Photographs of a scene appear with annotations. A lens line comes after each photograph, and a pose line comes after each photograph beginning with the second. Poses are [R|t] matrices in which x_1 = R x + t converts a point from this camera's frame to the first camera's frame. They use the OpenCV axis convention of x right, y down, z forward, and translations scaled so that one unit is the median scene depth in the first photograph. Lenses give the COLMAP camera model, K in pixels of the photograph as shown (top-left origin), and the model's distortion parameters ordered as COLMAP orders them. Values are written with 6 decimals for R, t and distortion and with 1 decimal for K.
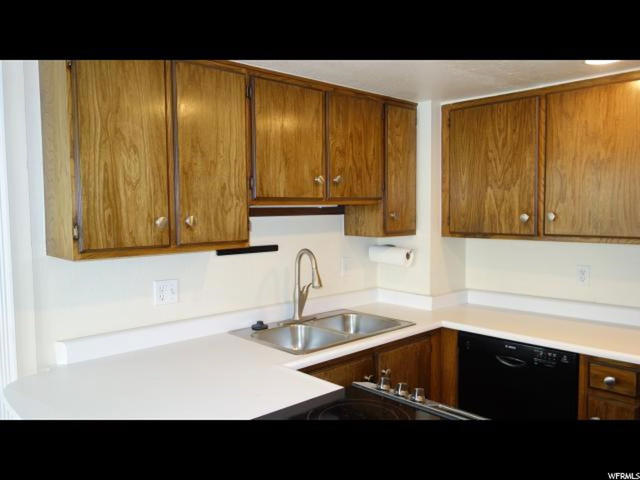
lens RADIAL K [[508.8, 0, 320.9], [0, 508.8, 239.5], [0, 0, 1]] dist [0.005543, 0.009815]
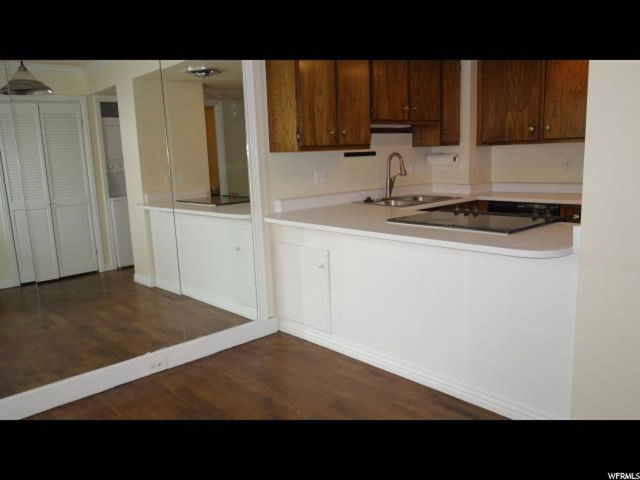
lens RADIAL K [[508.8, 0, 318.2], [0, 508.8, 239.5], [0, 0, 1]] dist [0.005543, 0.009815]
pose [[0.999413, -0.024974, -0.023445, -0.246196], [0.027372, 0.993747, 0.108253, 0.112276], [0.020595, -0.108831, 0.993847, -0.660212]]
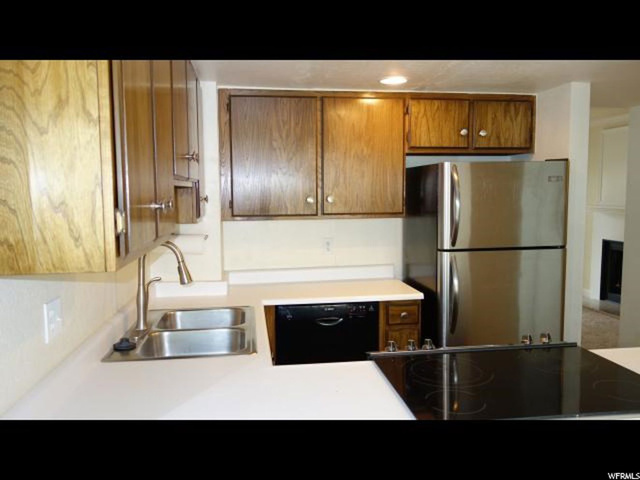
lens RADIAL K [[508.8, 0, 320.3], [0, 508.8, 240.9], [0, 0, 1]] dist [0.005543, 0.009815]
pose [[0.575097, -0.072431, 0.814873, -0.559135], [0.054539, 0.997251, 0.050151, -0.006797], [-0.816265, 0.015601, 0.577466, 0.312326]]
